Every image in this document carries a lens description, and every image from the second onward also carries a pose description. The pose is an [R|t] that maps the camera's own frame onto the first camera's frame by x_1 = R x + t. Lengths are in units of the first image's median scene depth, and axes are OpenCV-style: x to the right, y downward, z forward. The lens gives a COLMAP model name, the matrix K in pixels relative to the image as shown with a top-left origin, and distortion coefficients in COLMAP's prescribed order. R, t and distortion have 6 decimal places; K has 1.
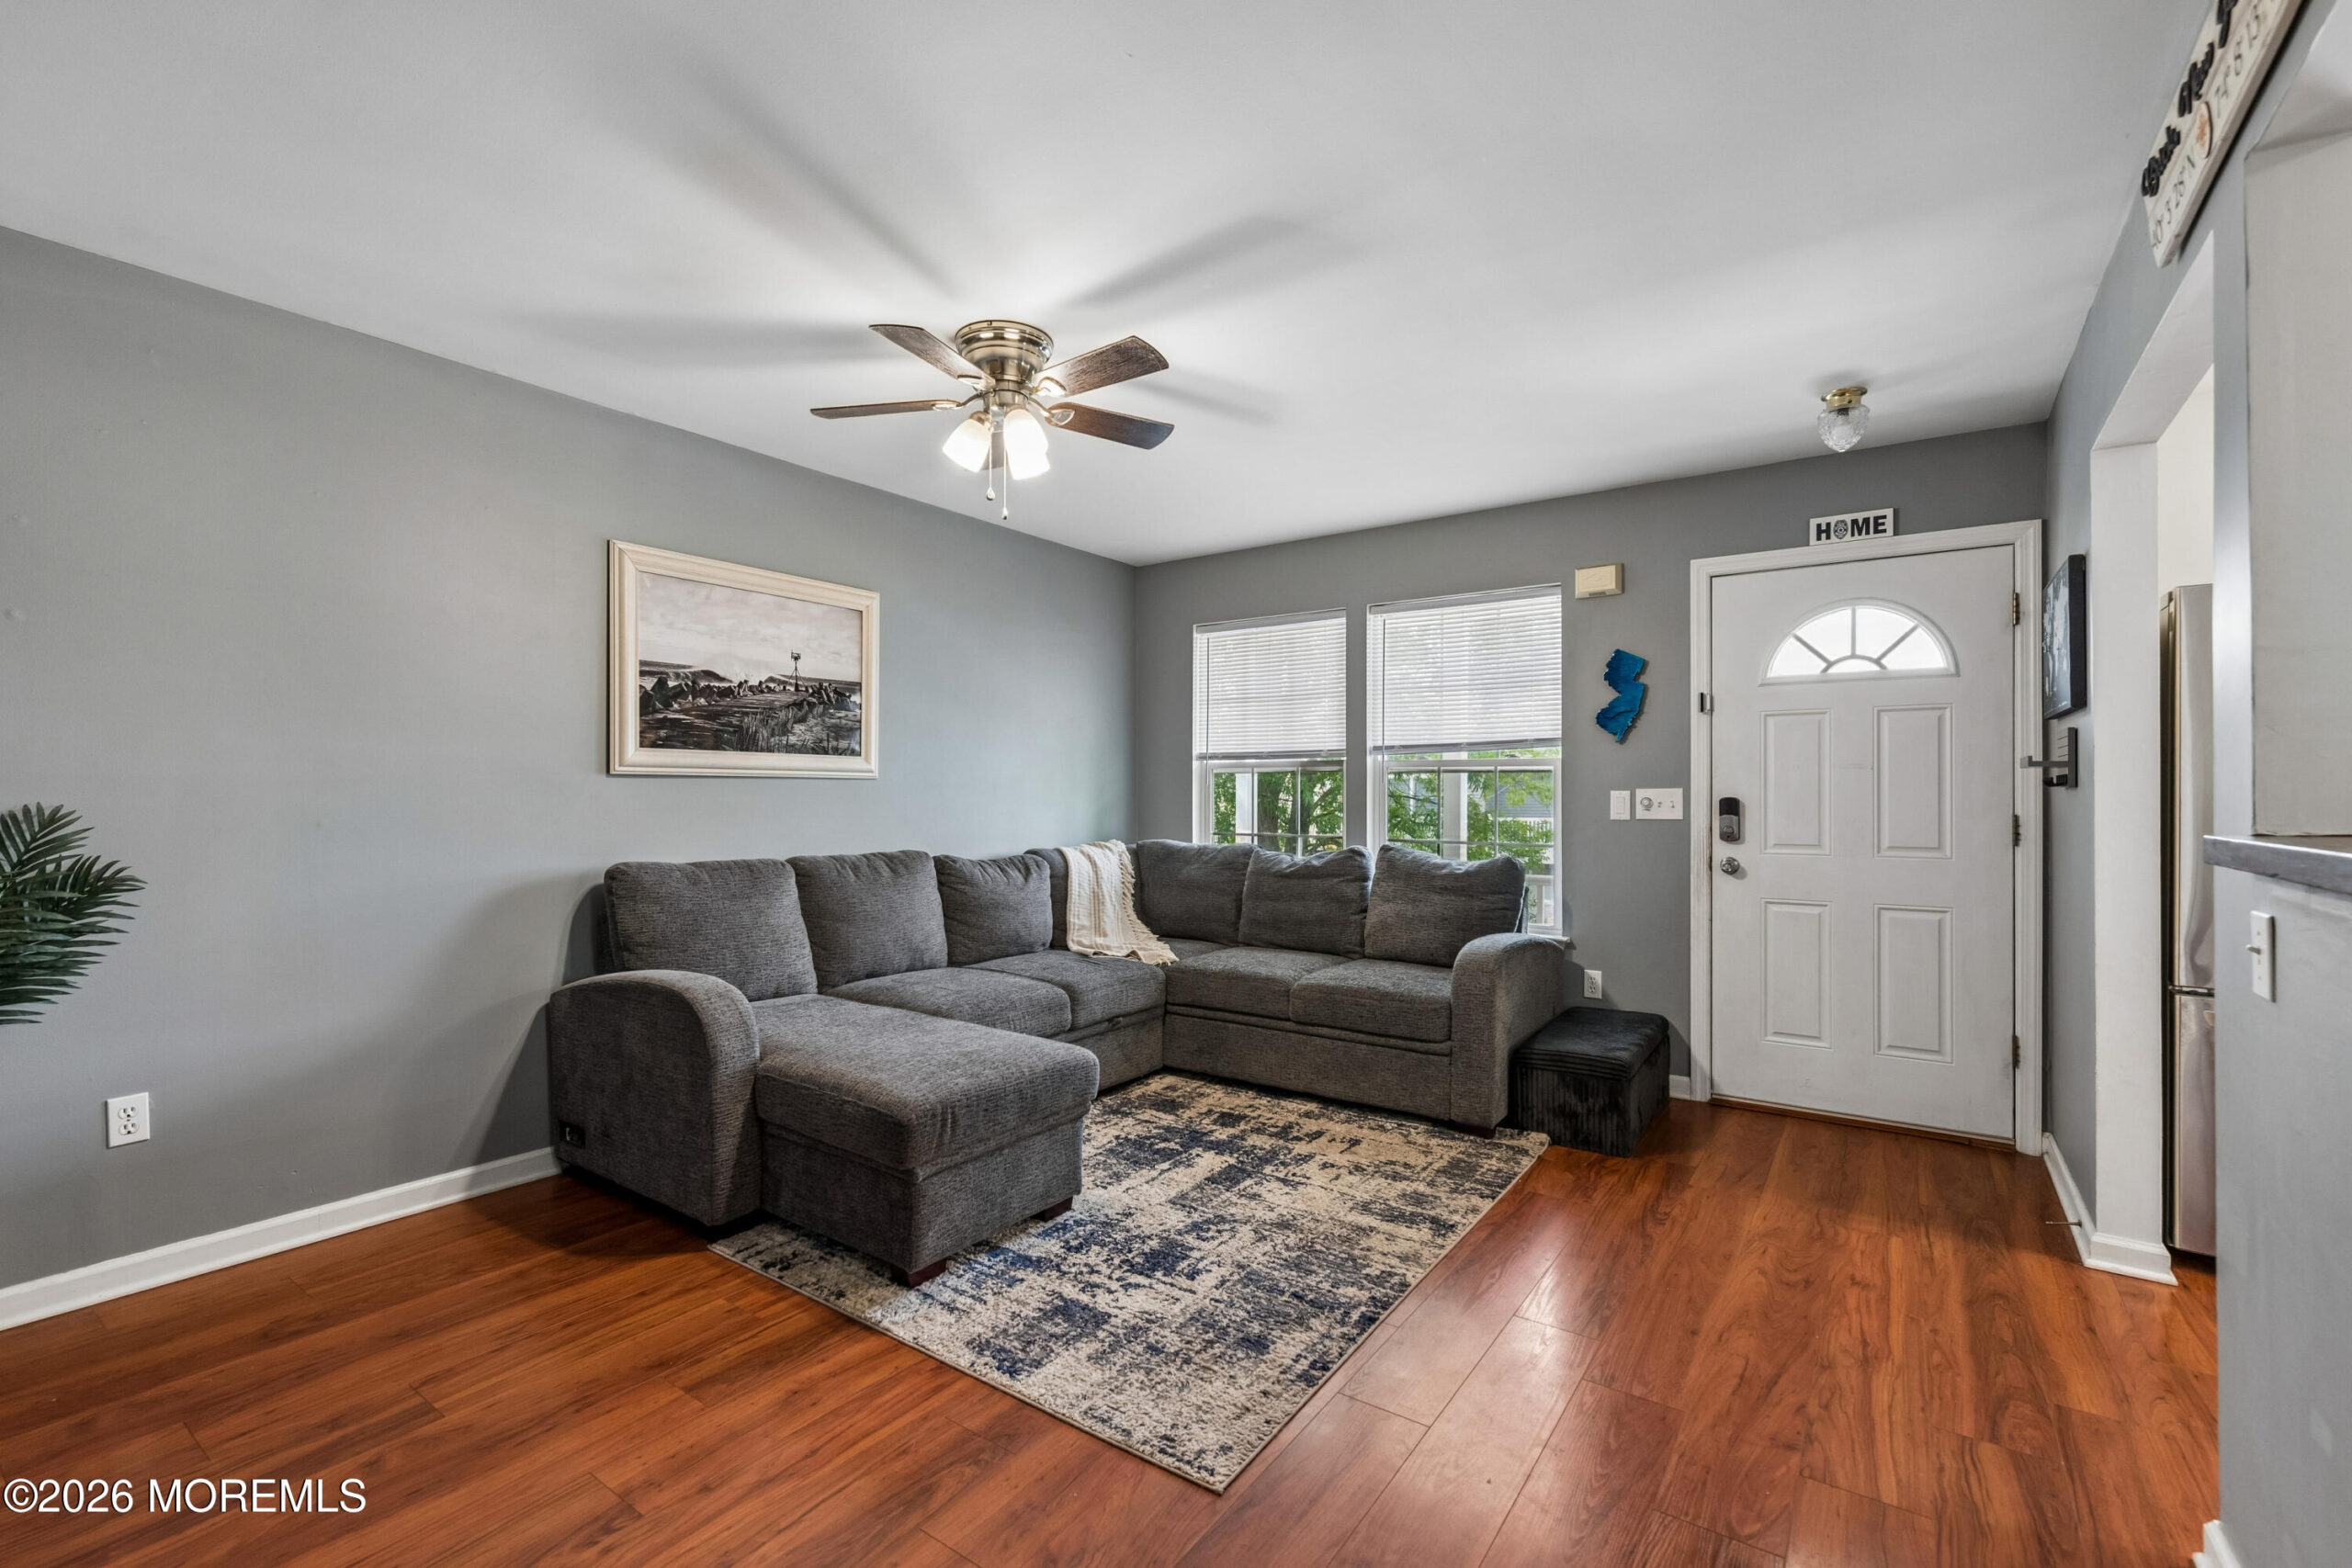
lens RADIAL K [[1008.7, 0, 1176.0], [0, 1008.7, 784.0], [0, 0, 1]] dist [-0.000079, 0.000021]
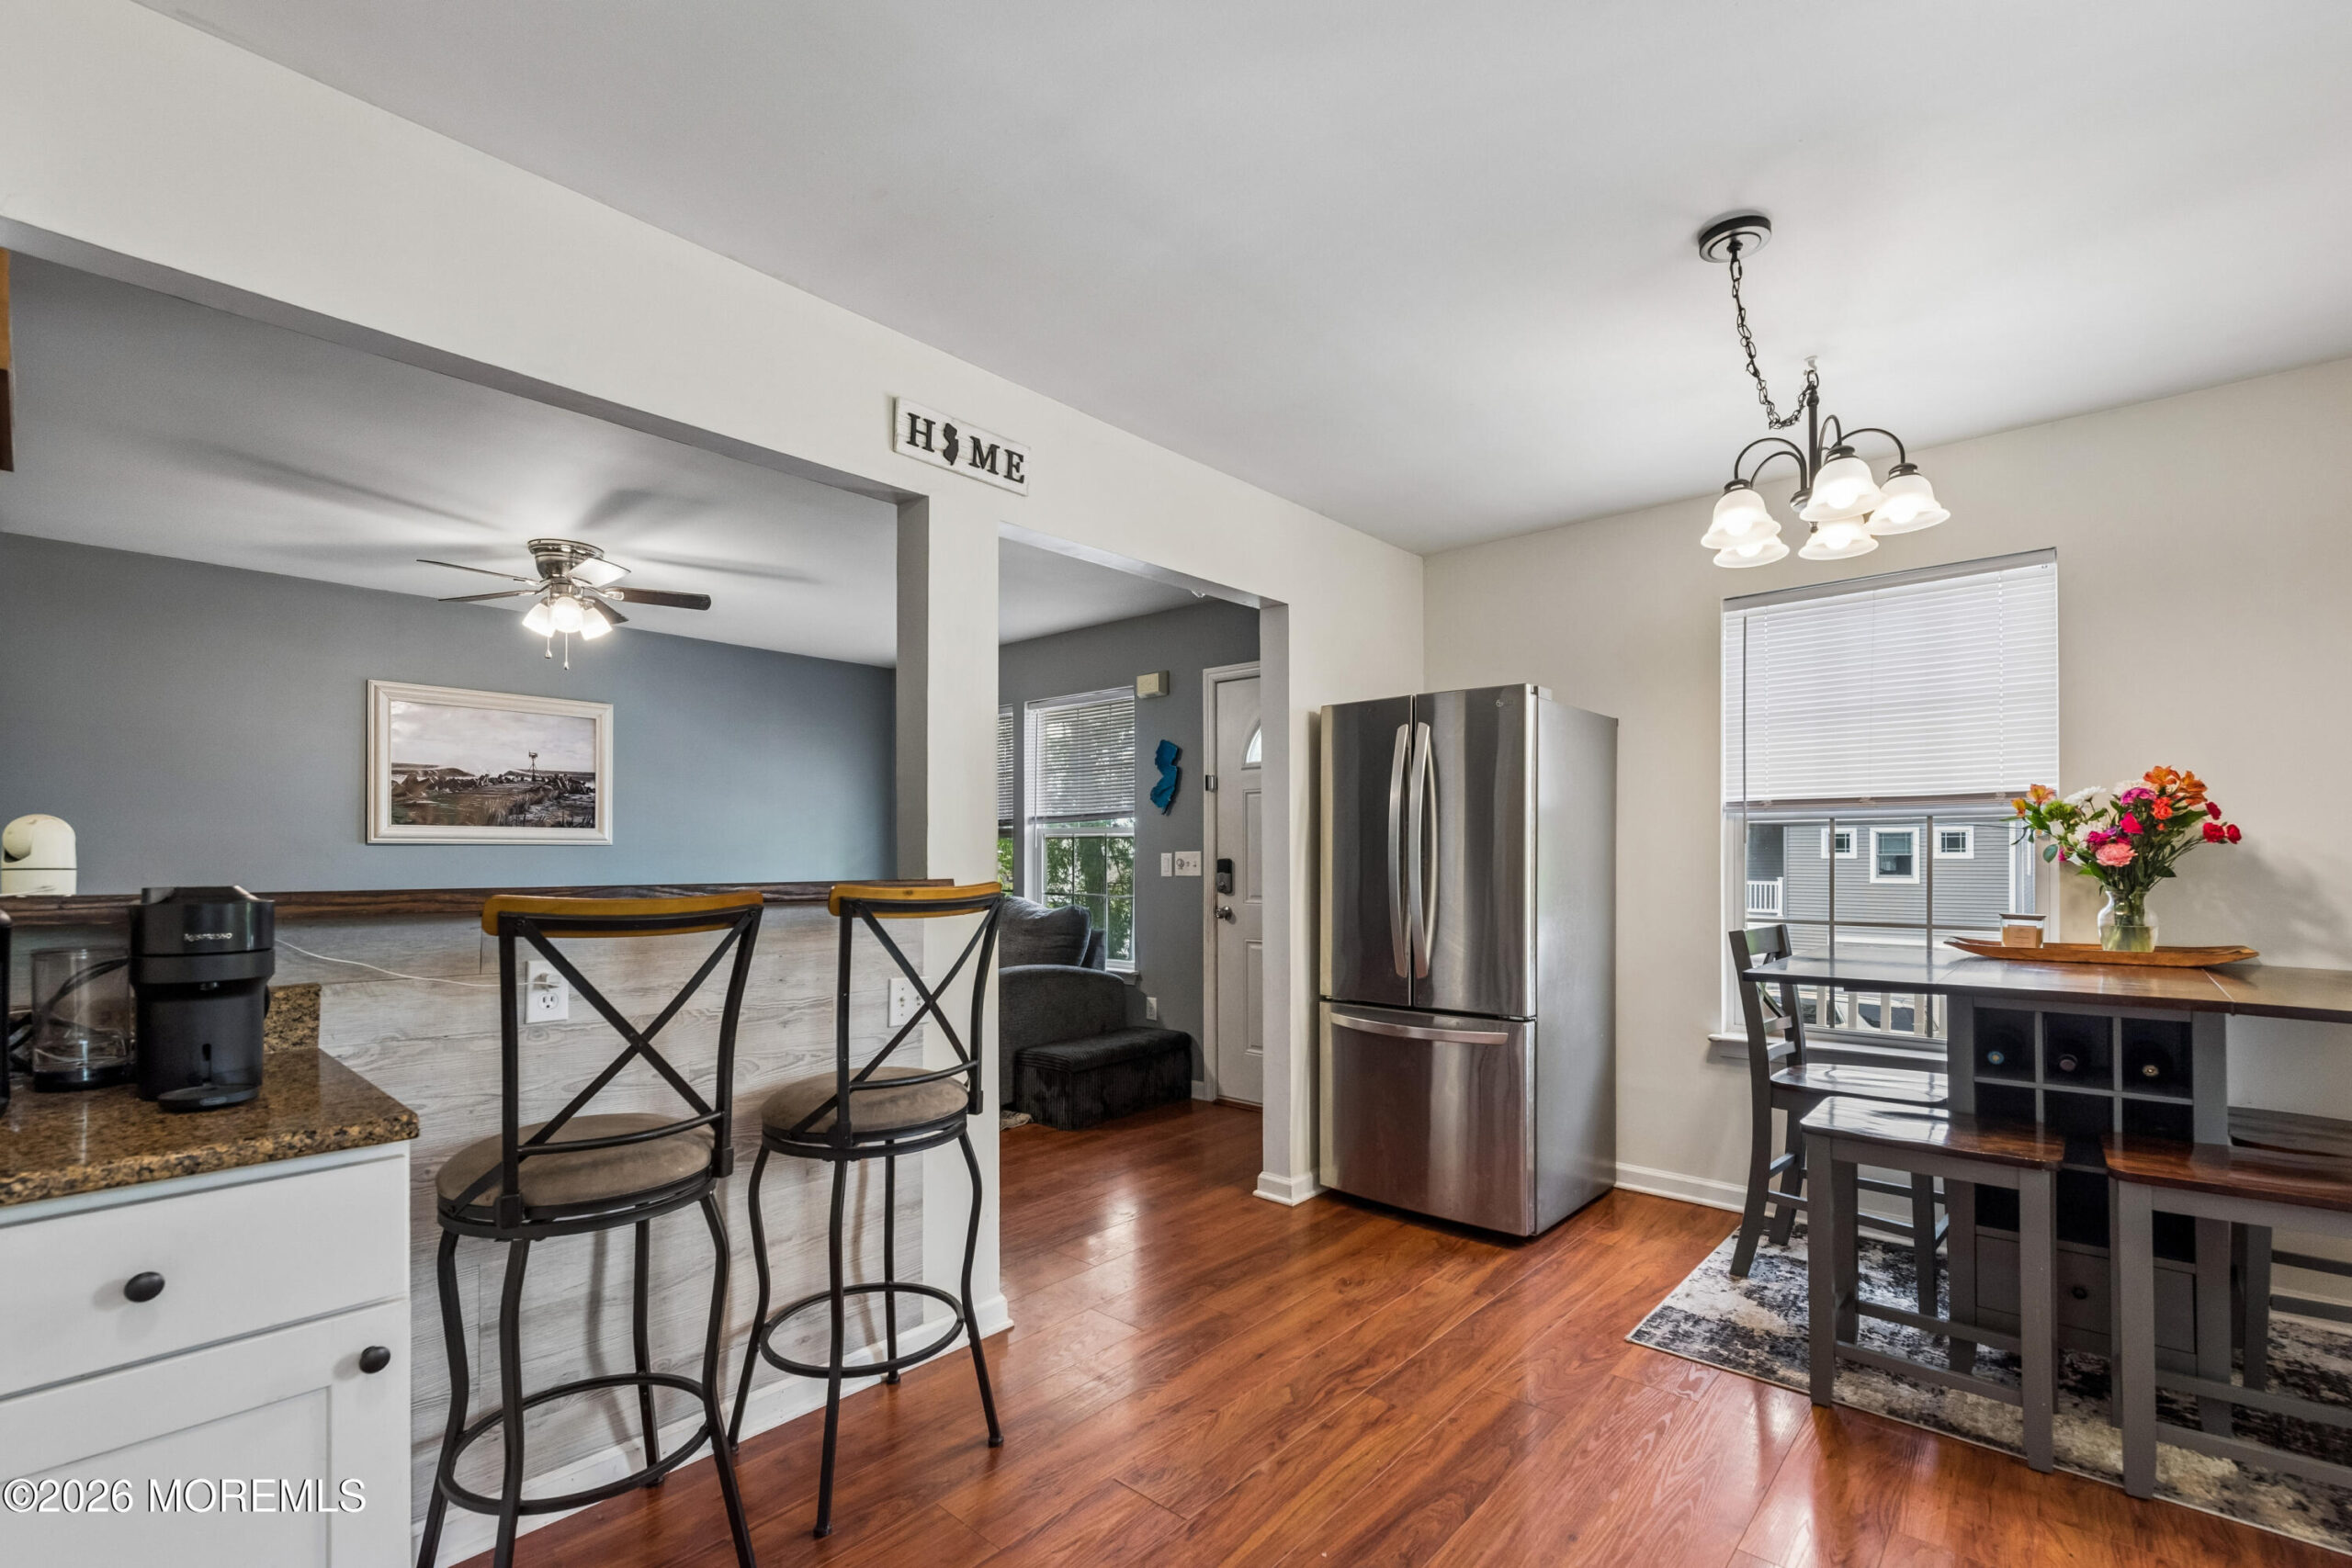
lens RADIAL K [[1024.7, 0, 1161.5], [0, 1024.7, 851.5], [0, 0, 1]] dist [0.000081, -0.000157]
pose [[0.993628, -0.001988, -0.112696, 0.669541], [0.002551, 0.999985, 0.004849, -0.001962], [0.112685, -0.005105, 0.993618, -0.297687]]
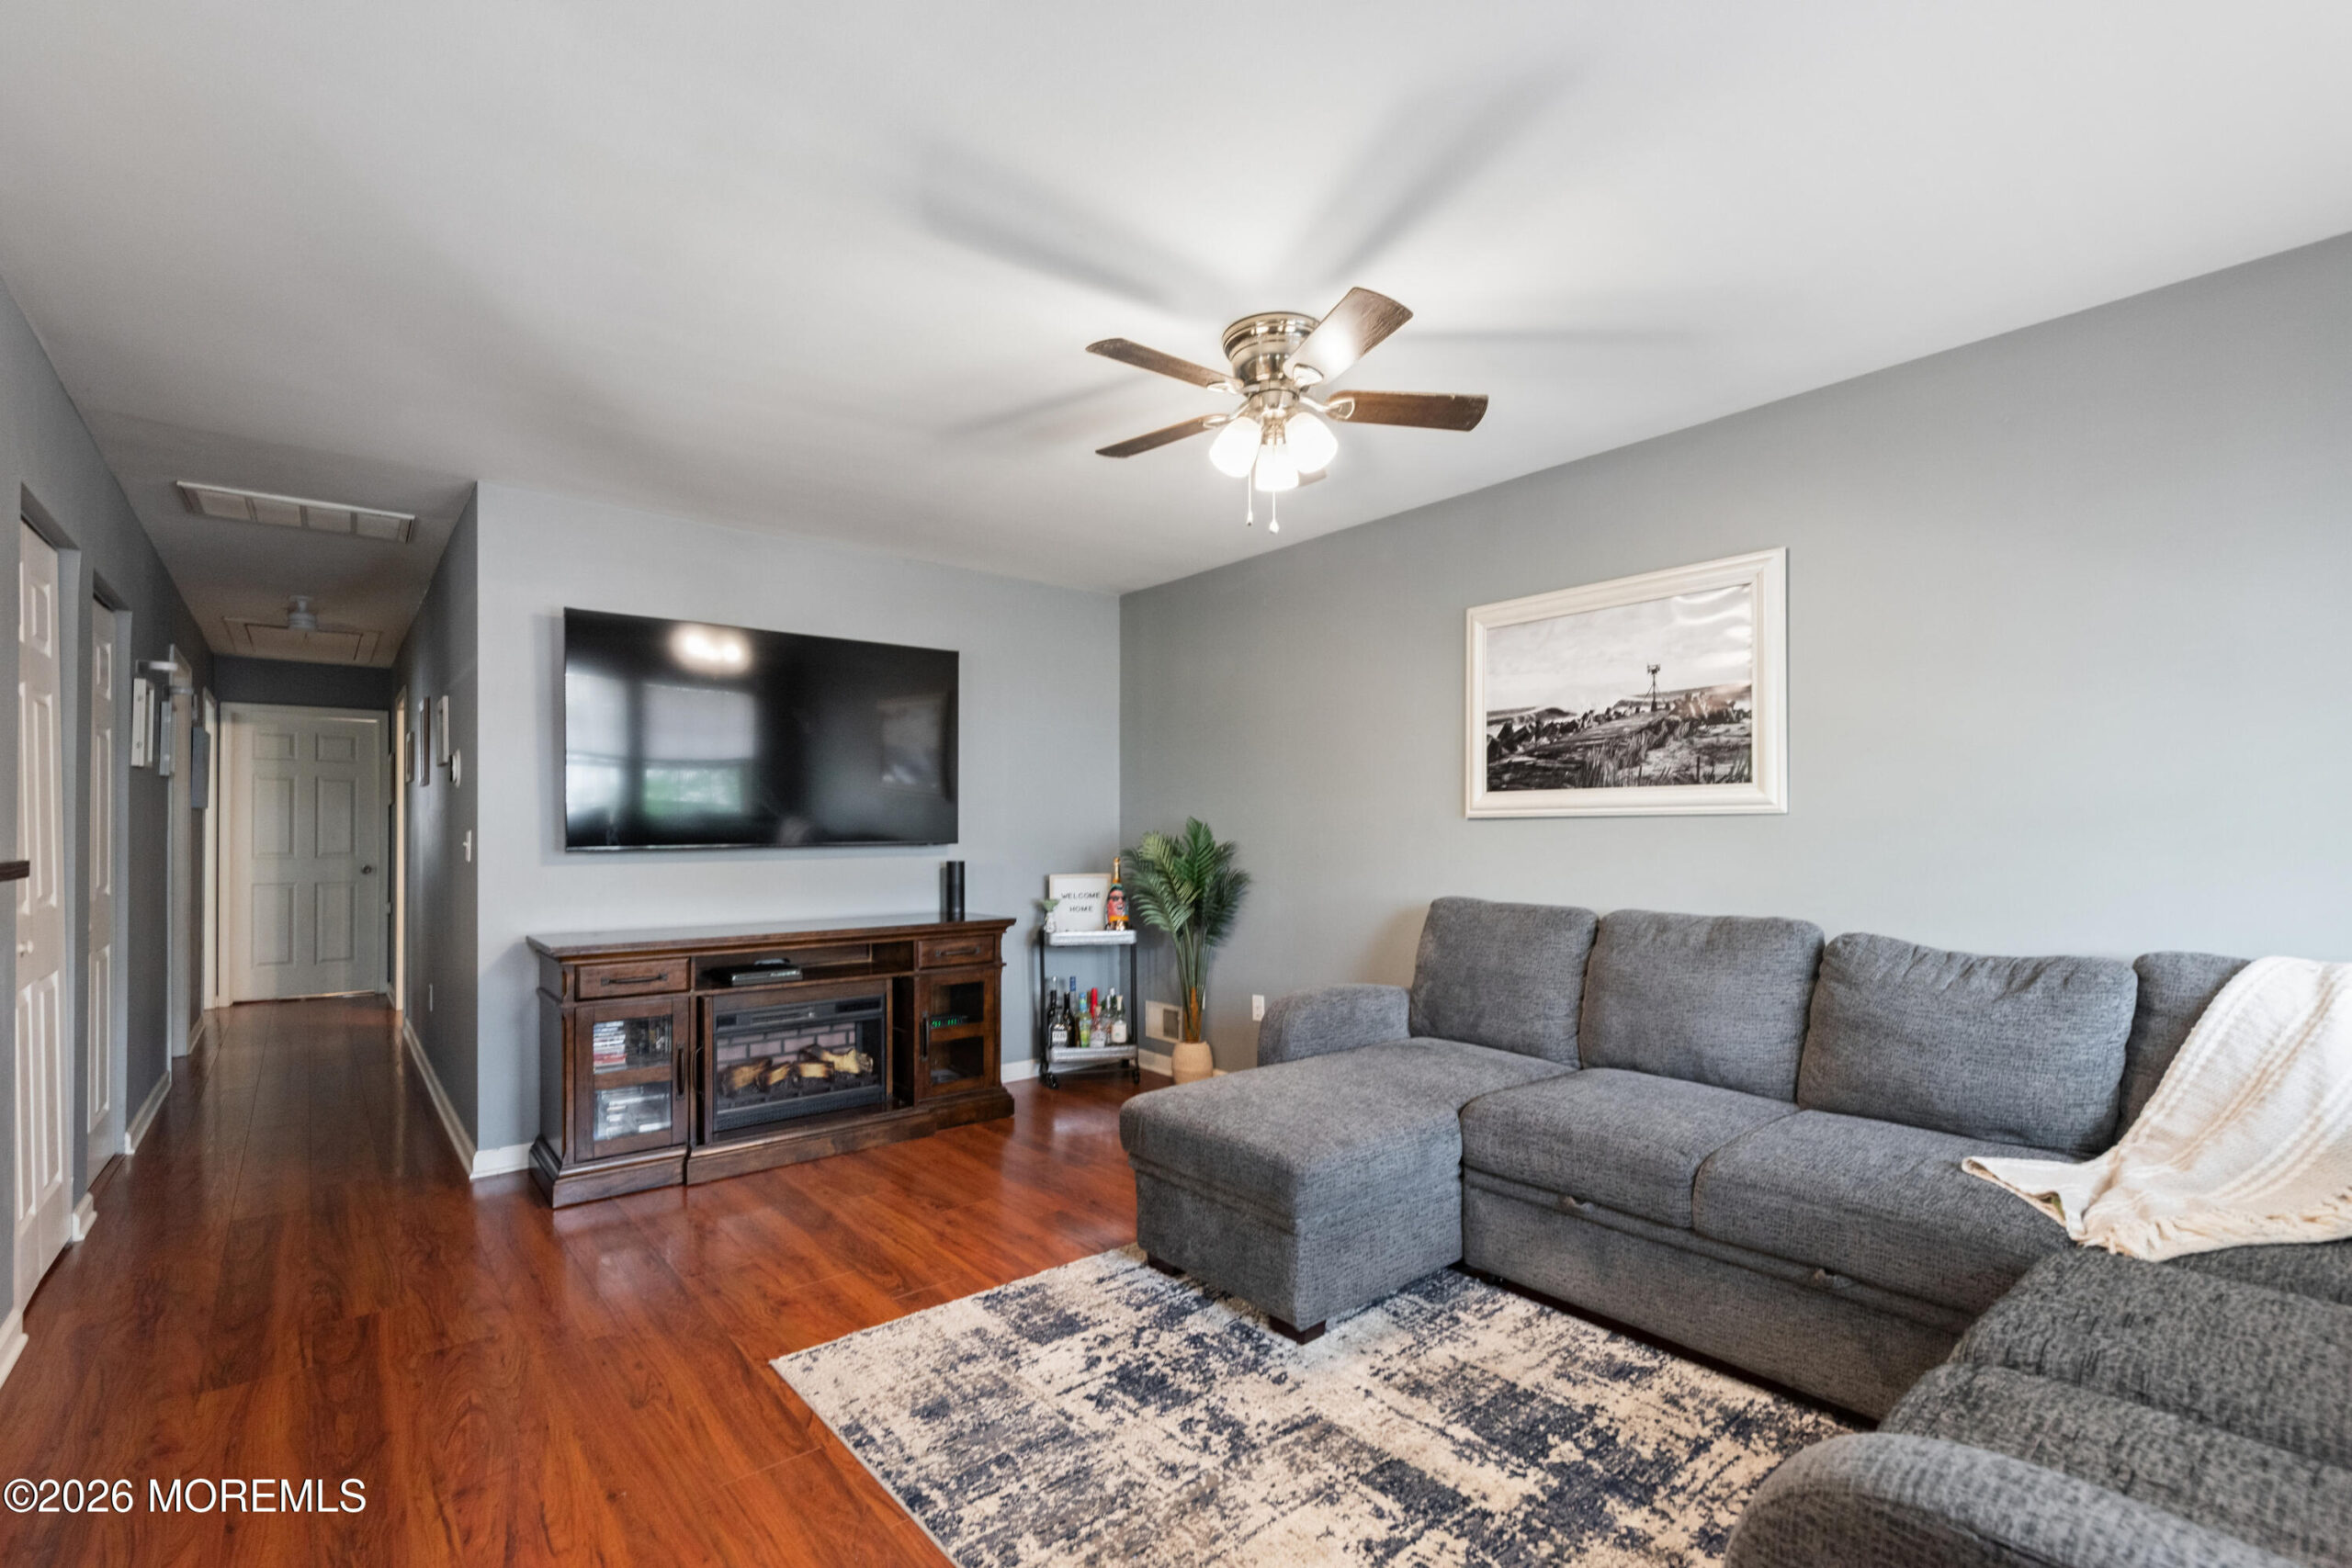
lens RADIAL K [[1057.1, 0, 1181.5], [0, 1057.1, 820.3], [0, 0, 1]] dist [-0.000284, -0.000028]
pose [[-0.259553, -0.010058, -0.965676, 0.610684], [0.013568, 0.999809, -0.014061, 0.005123], [0.965633, -0.016752, -0.259367, 0.919047]]
